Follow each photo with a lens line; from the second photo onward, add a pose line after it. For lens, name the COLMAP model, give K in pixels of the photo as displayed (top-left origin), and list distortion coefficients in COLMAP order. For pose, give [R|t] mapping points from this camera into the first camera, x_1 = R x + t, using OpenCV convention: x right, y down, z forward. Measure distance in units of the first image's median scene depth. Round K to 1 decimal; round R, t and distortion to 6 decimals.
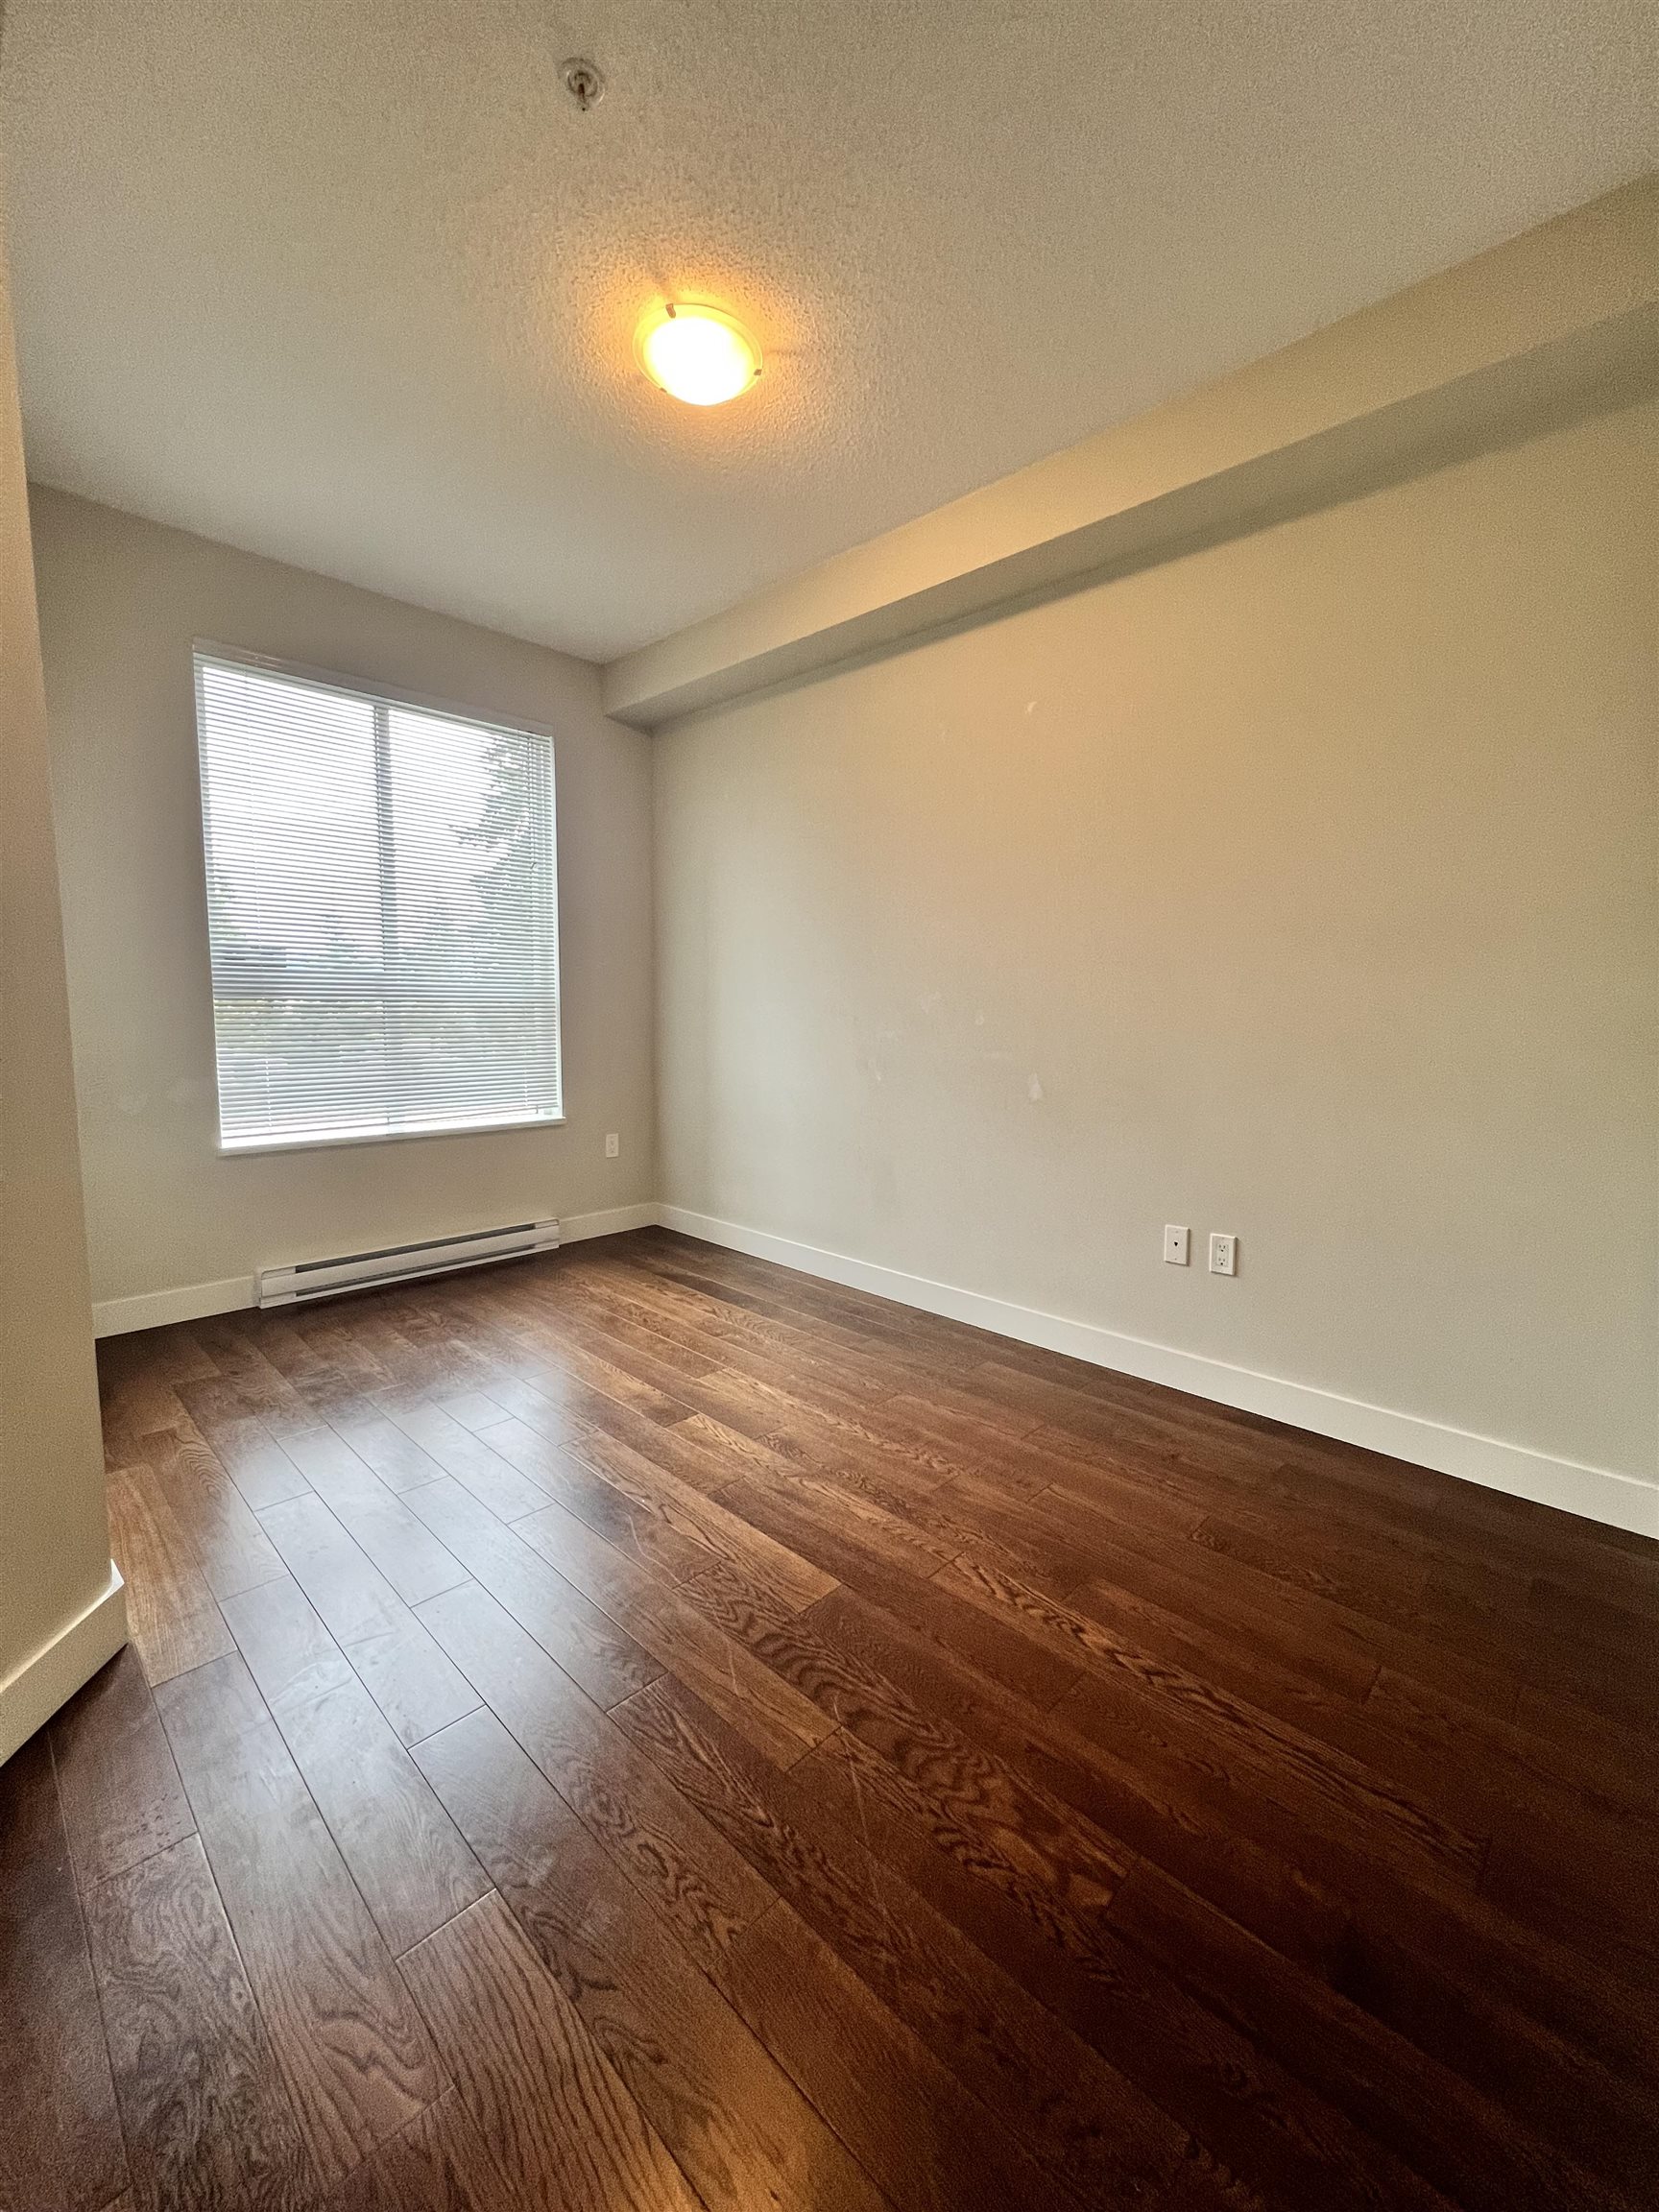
lens RADIAL K [[880.6, 0, 835.6], [0, 880.6, 1098.9], [0, 0, 1]] dist [-0.002446, 0.000362]
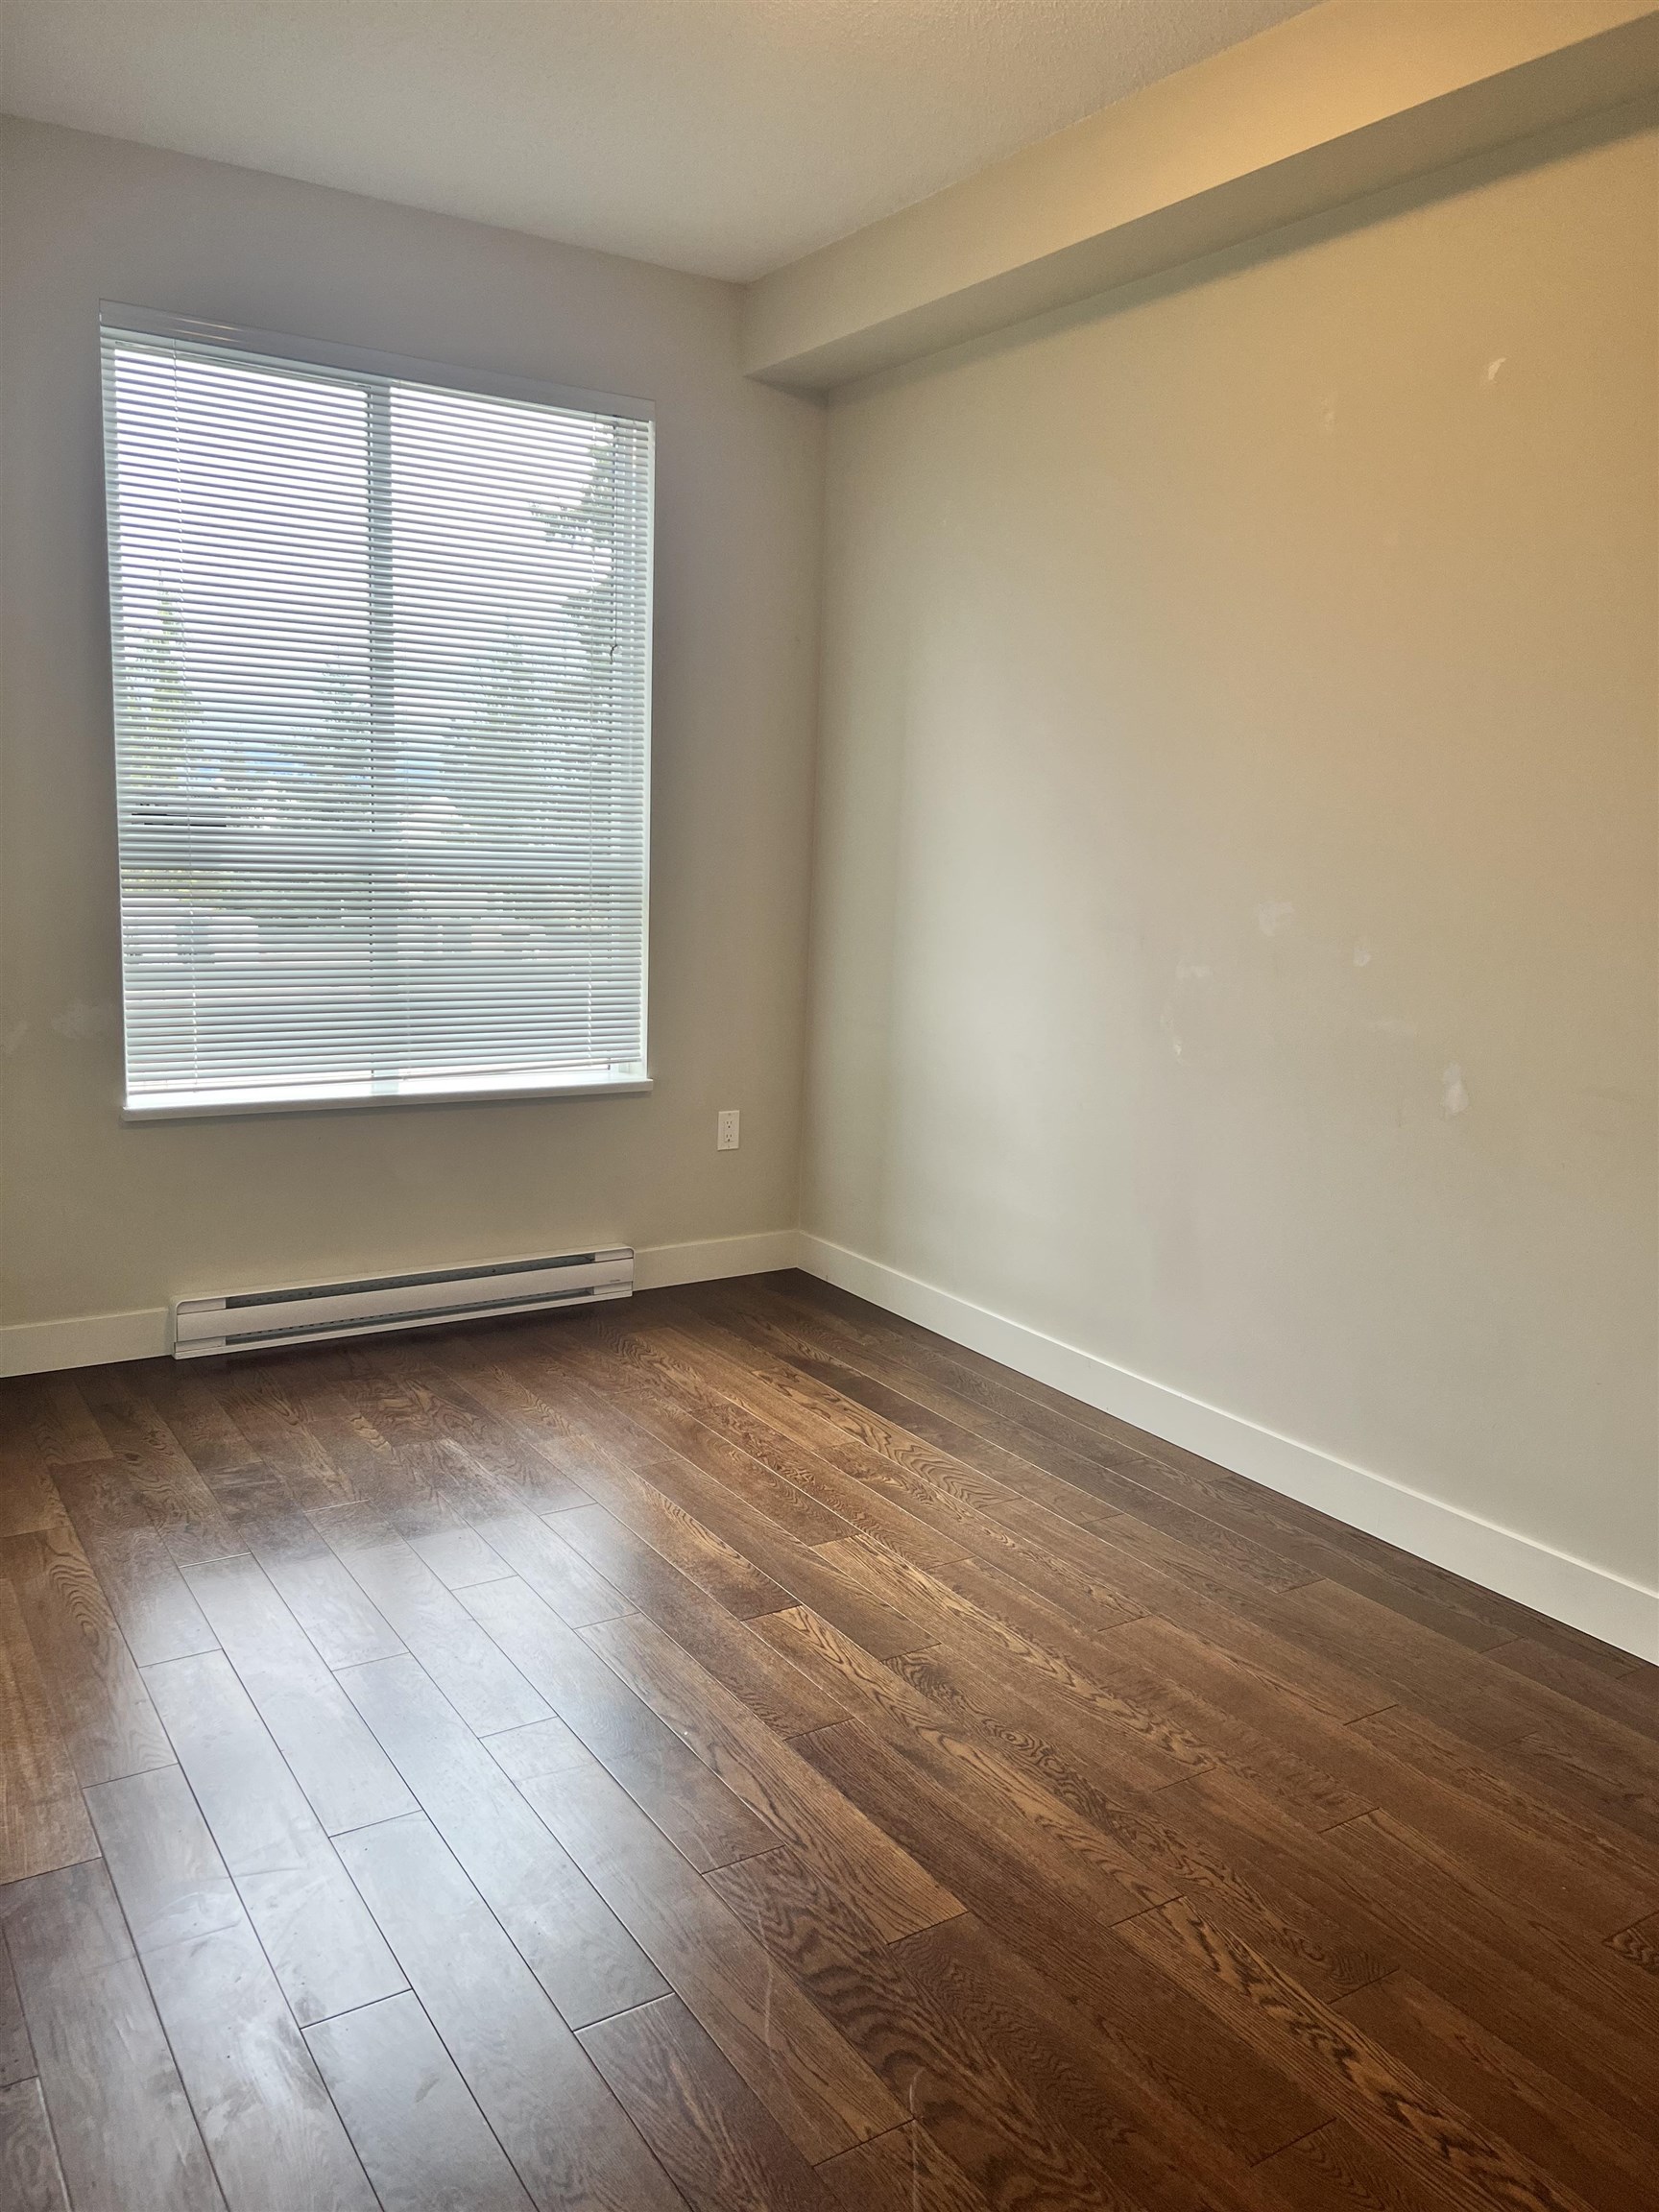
lens RADIAL K [[1665.4, 0, 824.4], [0, 1665.4, 1097.2], [0, 0, 1]] dist [0.049923, -0.058757]
pose [[0.971984, 0.057846, -0.227820, 0.120378], [-0.046507, 0.997412, 0.054831, -0.065429], [0.230402, -0.042699, 0.972158, -0.120845]]
